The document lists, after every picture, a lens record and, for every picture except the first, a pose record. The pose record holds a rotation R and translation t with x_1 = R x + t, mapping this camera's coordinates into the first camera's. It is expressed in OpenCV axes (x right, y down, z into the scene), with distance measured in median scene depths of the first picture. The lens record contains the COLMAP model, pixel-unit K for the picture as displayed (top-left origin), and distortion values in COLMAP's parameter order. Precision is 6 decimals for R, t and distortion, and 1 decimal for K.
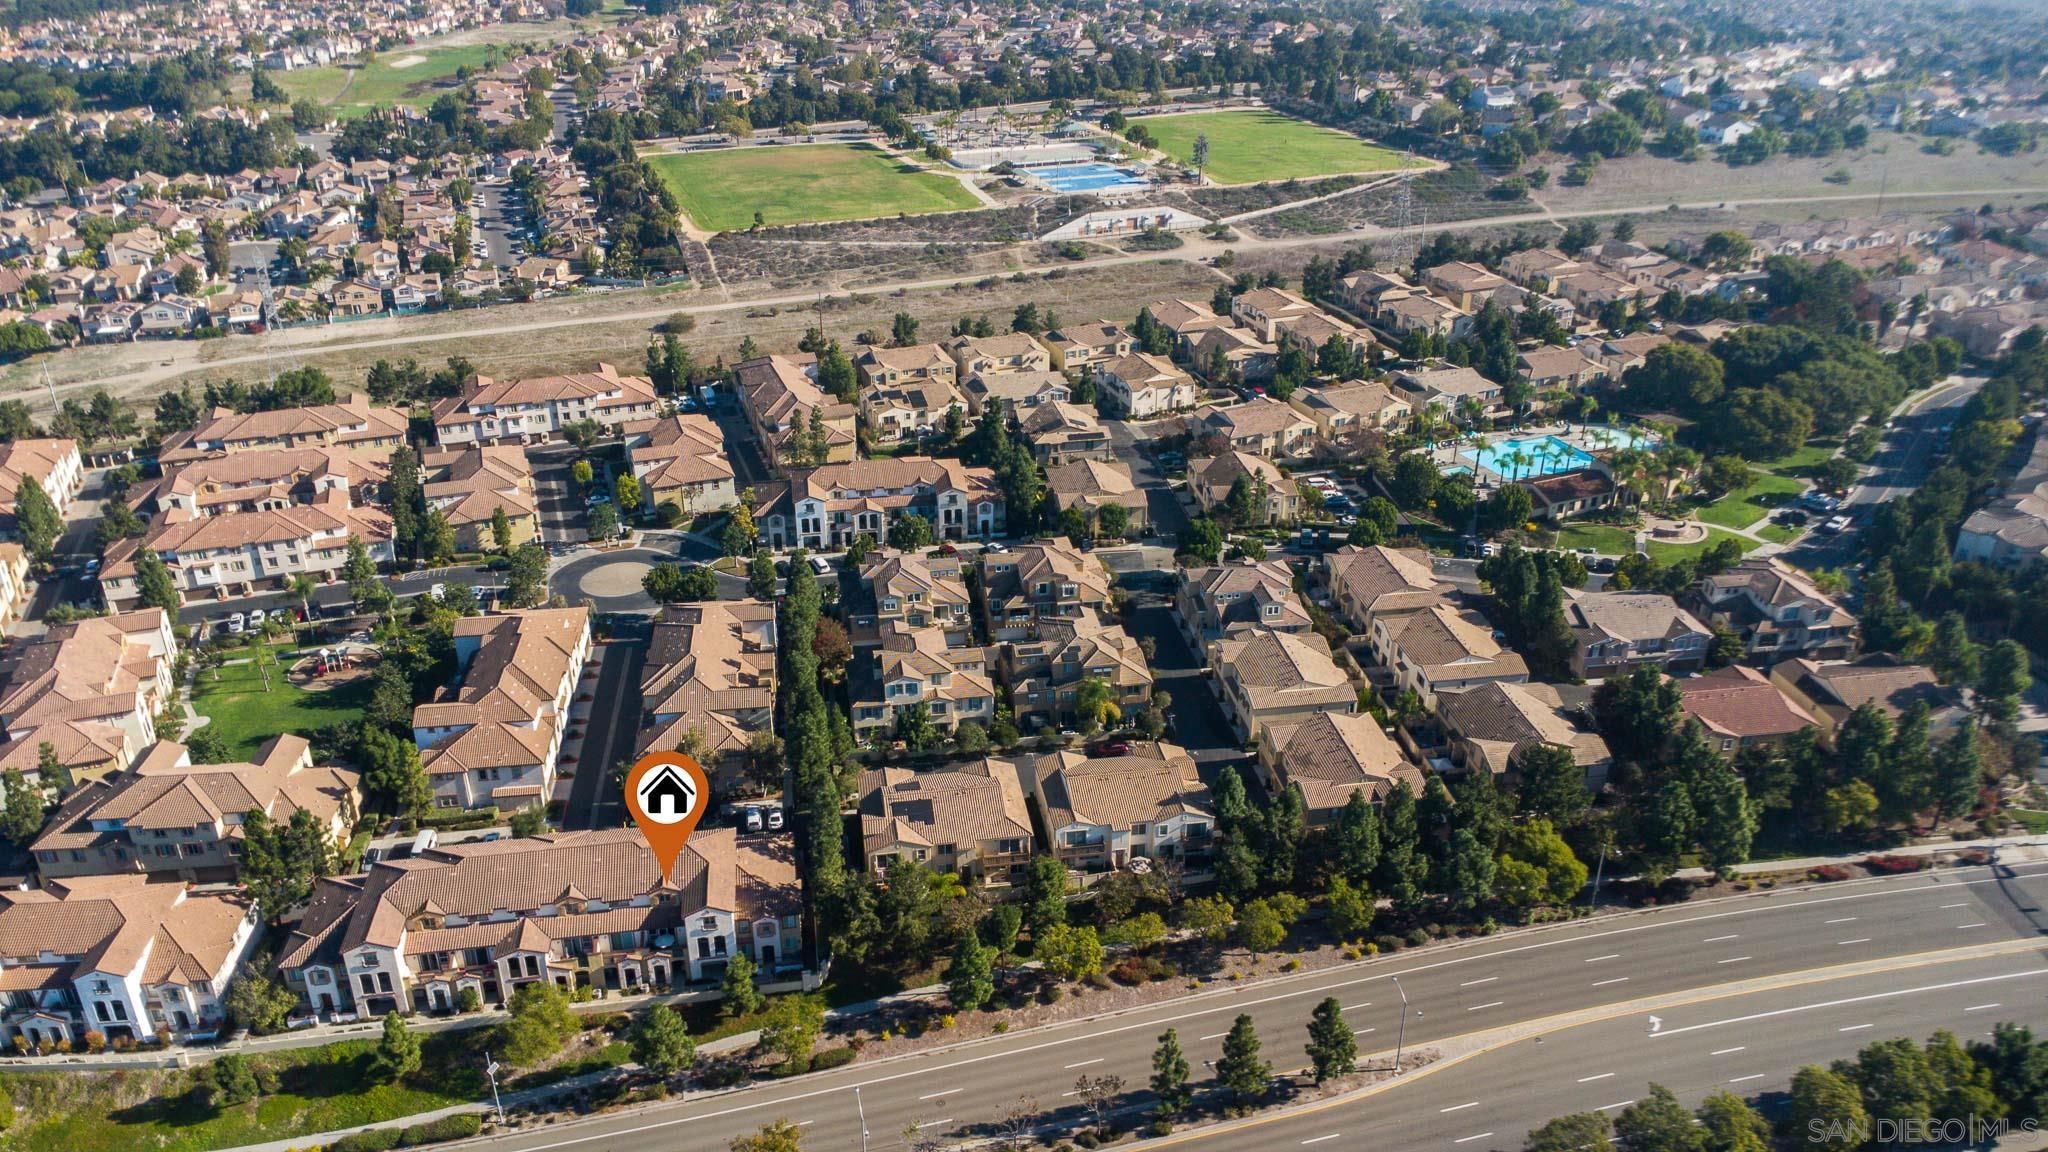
lens RADIAL K [[1494.8, 0, 1032.8], [0, 1494.8, 581.4], [0, 0, 1]] dist [0.044584, -0.061203]
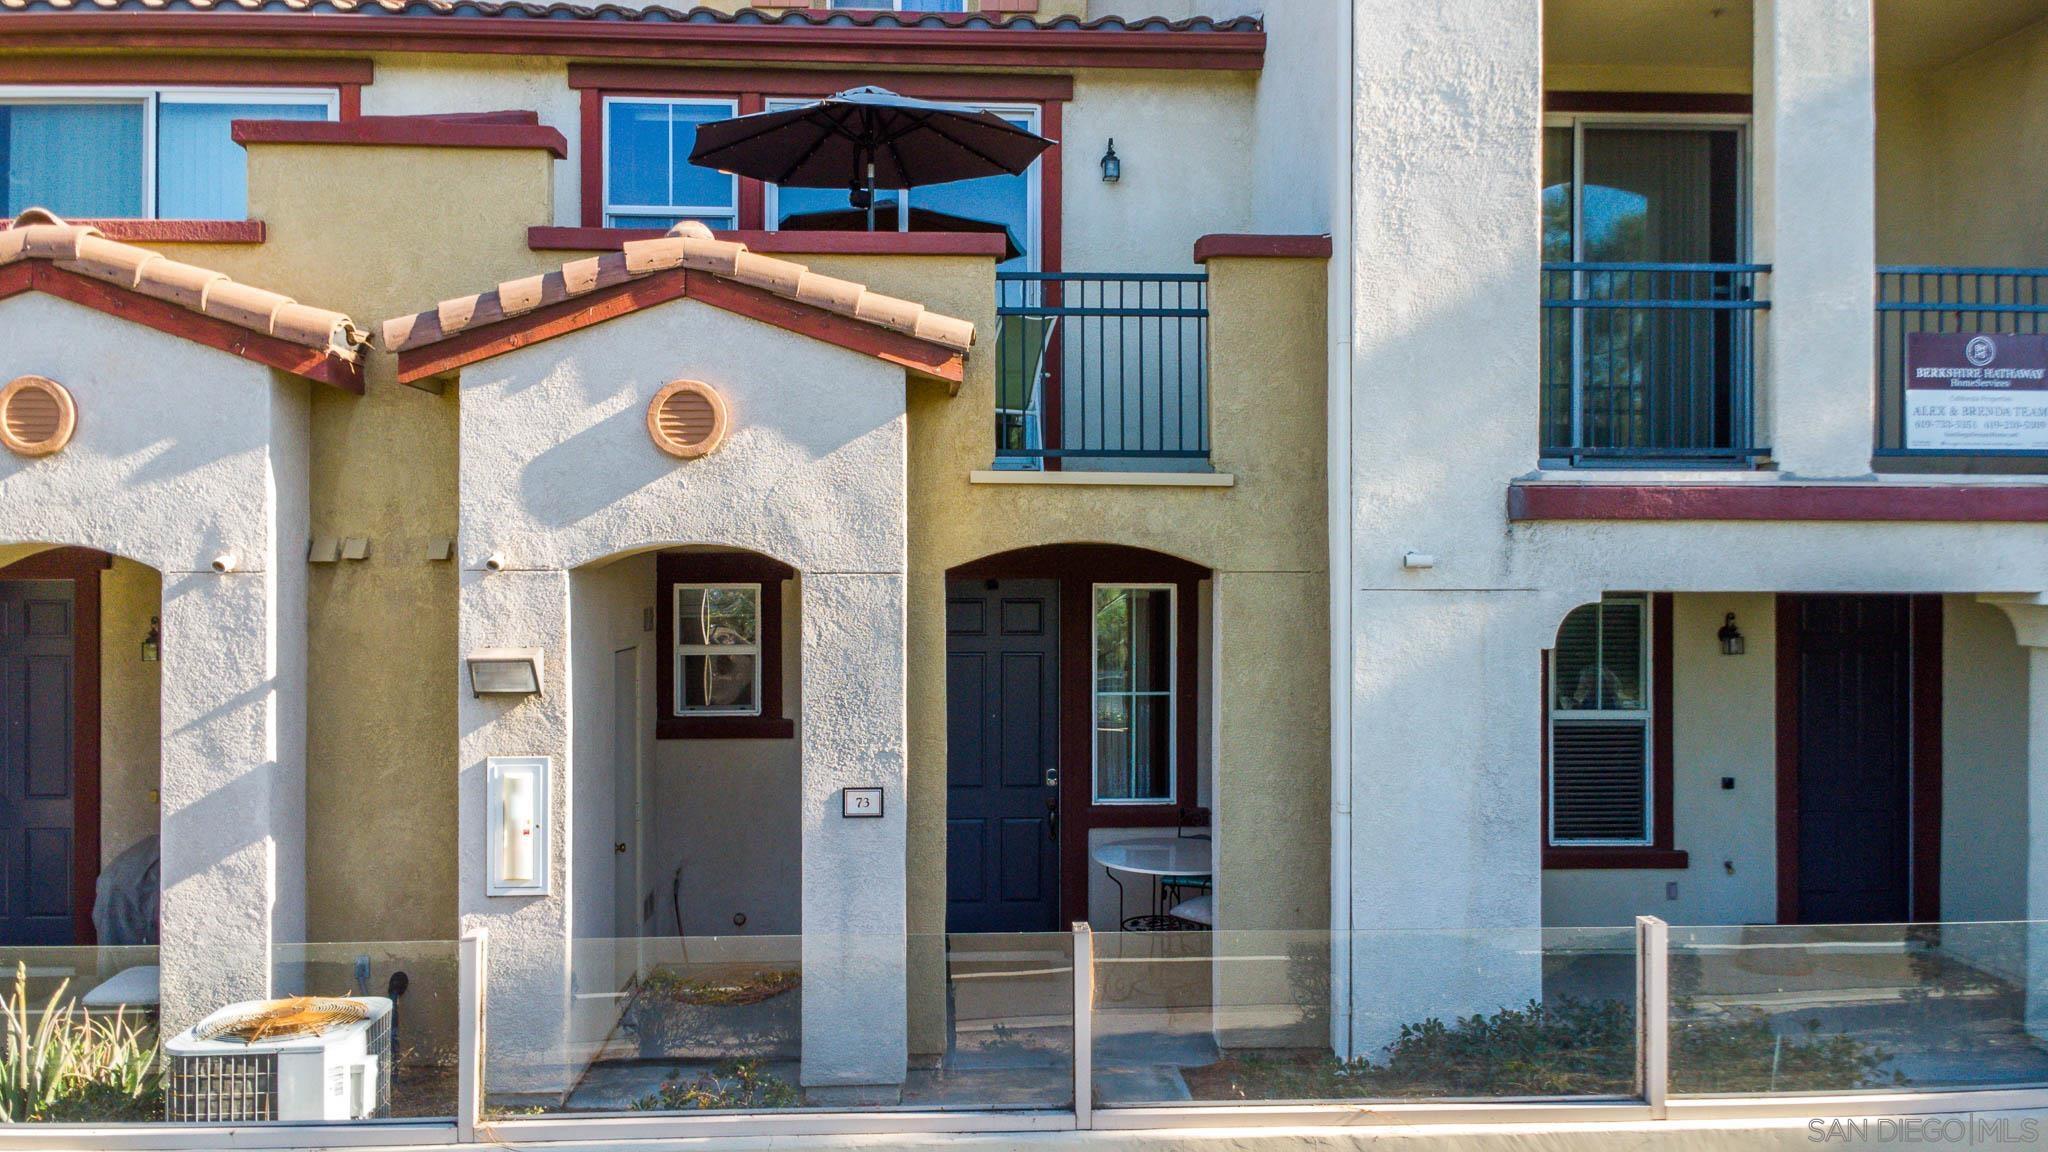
lens RADIAL K [[1494.8, 0, 1032.8], [0, 1494.8, 581.4], [0, 0, 1]] dist [0.044584, -0.061203]
pose [[0.994710, 0.000397, -0.102721, -0.187656], [-0.045497, 0.898256, -0.437111, 0.221281], [0.092096, 0.439472, 0.893523, 0.770725]]
